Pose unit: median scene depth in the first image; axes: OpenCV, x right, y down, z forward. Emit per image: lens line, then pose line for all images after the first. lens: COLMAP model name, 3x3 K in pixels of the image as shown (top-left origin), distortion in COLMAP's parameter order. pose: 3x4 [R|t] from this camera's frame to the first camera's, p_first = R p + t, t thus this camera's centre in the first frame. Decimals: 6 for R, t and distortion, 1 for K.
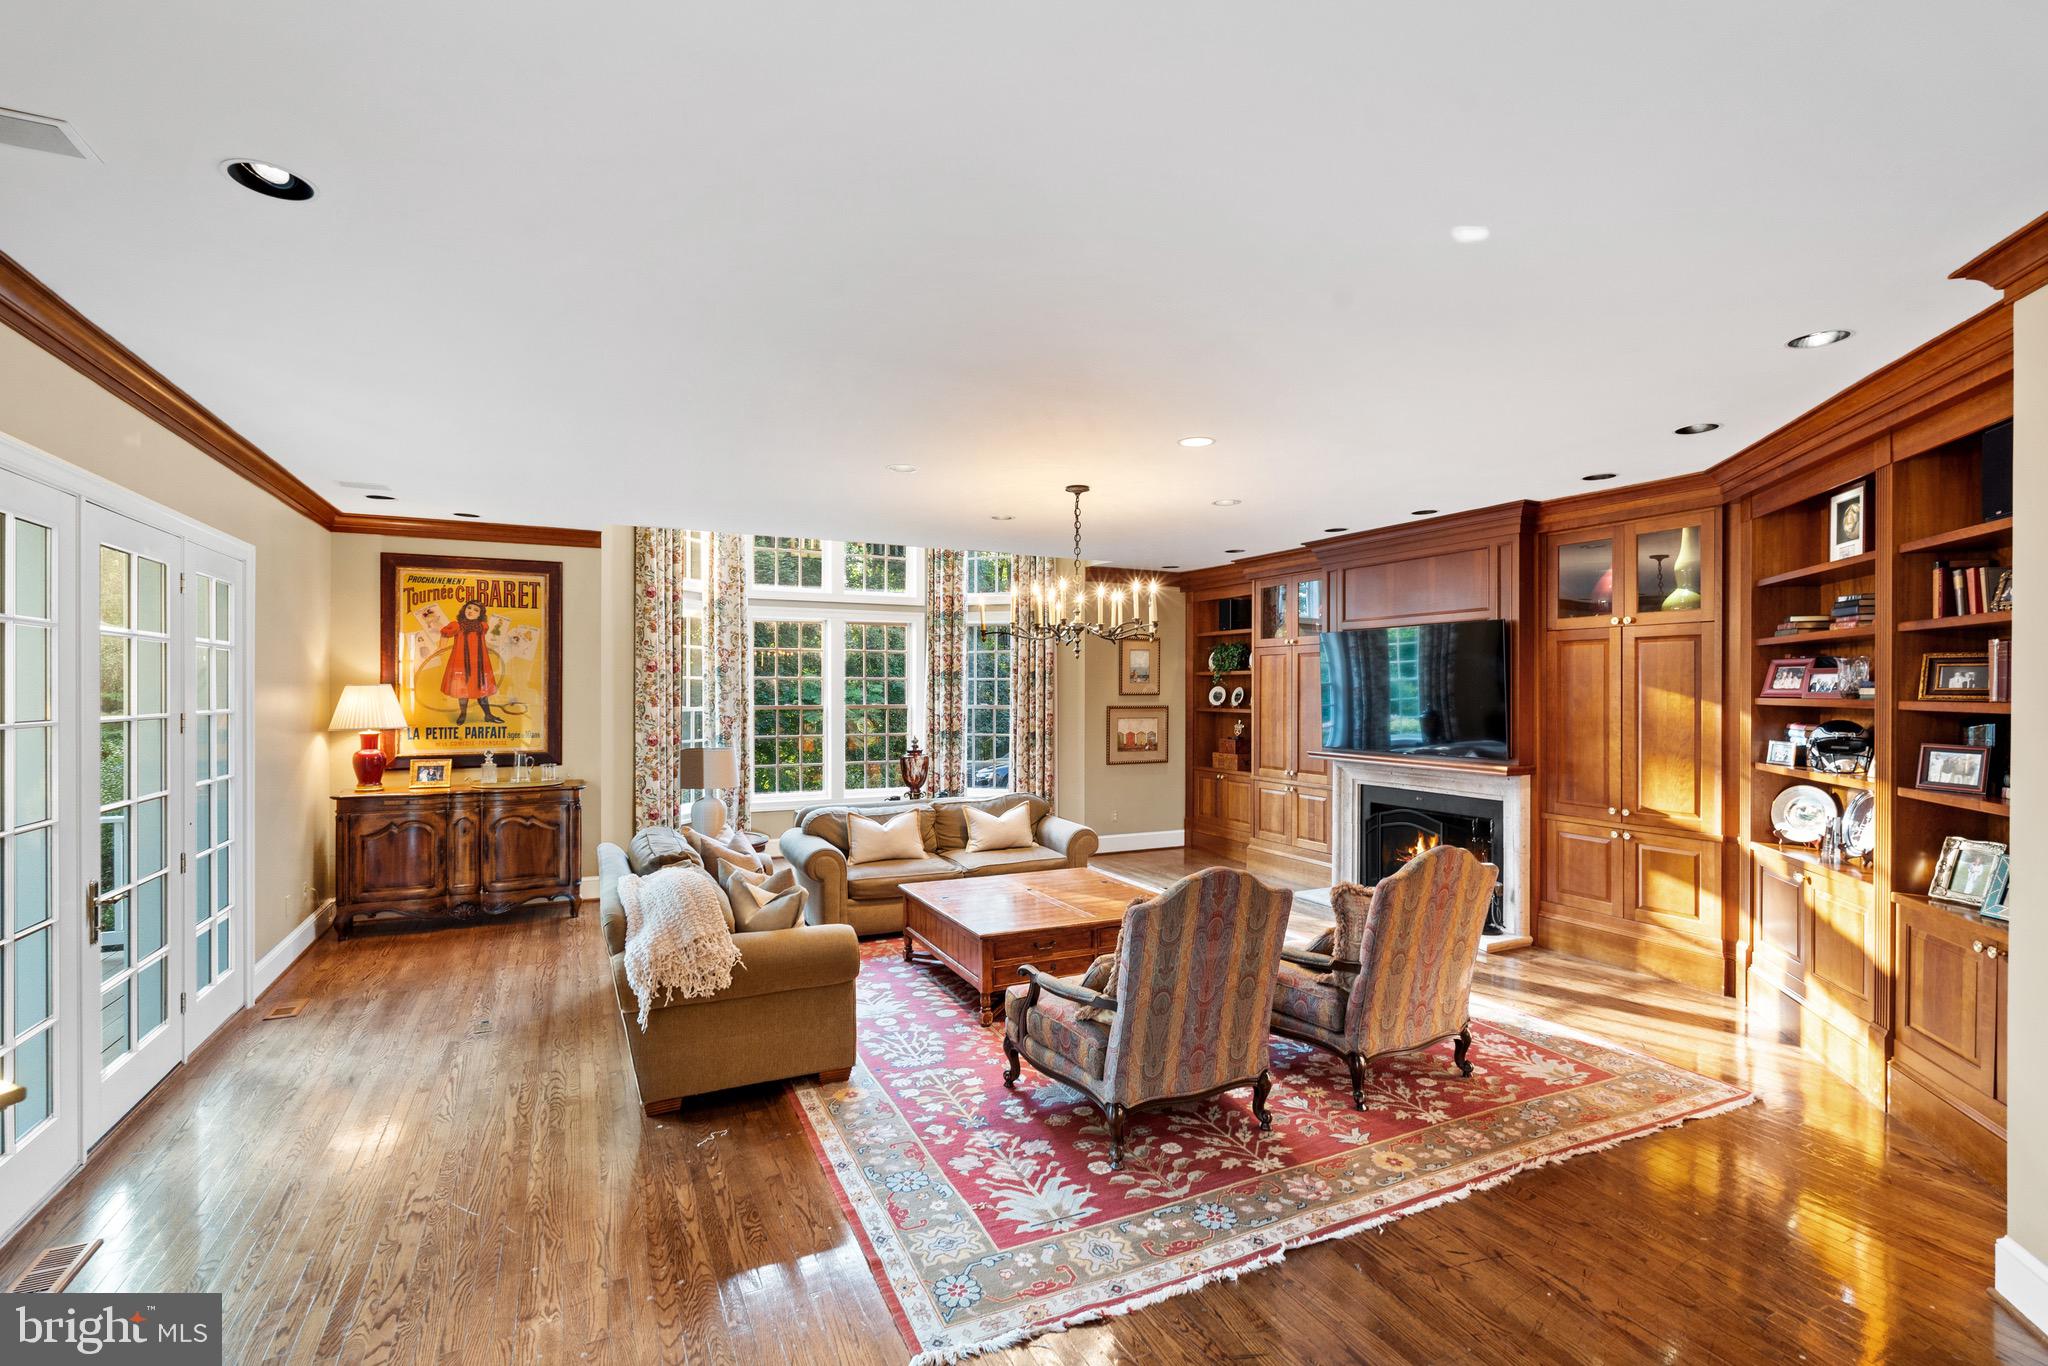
lens RADIAL K [[915.8, 0, 986.9], [0, 915.8, 686.4], [0, 0, 1]] dist [-0.005154, 0.000057]
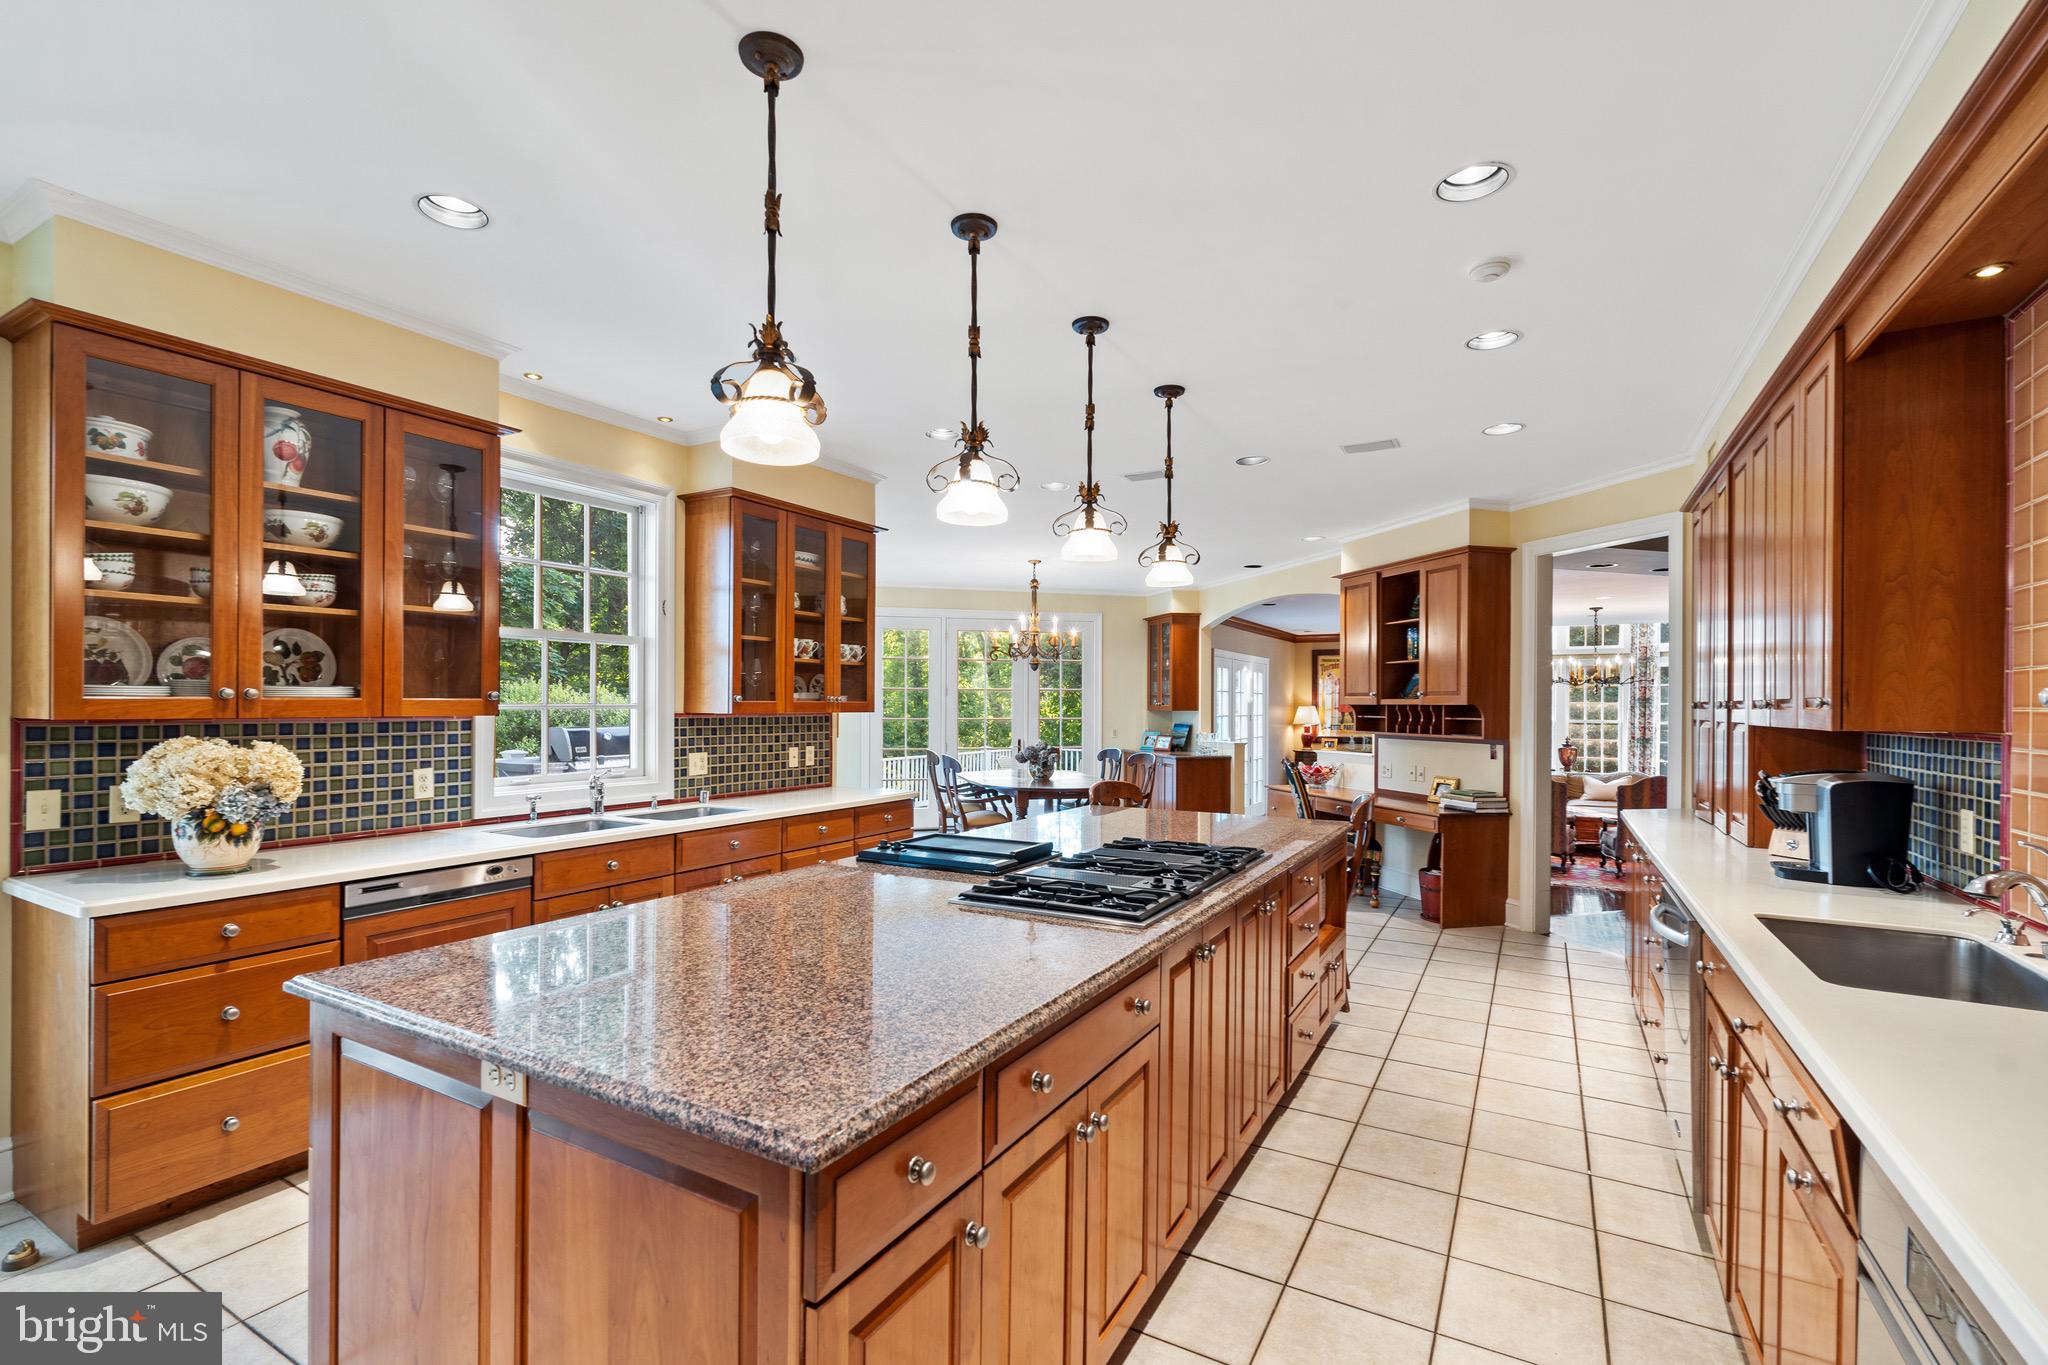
lens RADIAL K [[915.8, 0, 1003.5], [0, 915.8, 701.3], [0, 0, 1]] dist [-0.005154, 0.000057]
pose [[0.576623, -0.000967, -0.817010, 0.813989], [-0.004388, 0.999981, -0.004281, -0.001089], [0.816999, 0.006054, 0.576608, -1.020787]]
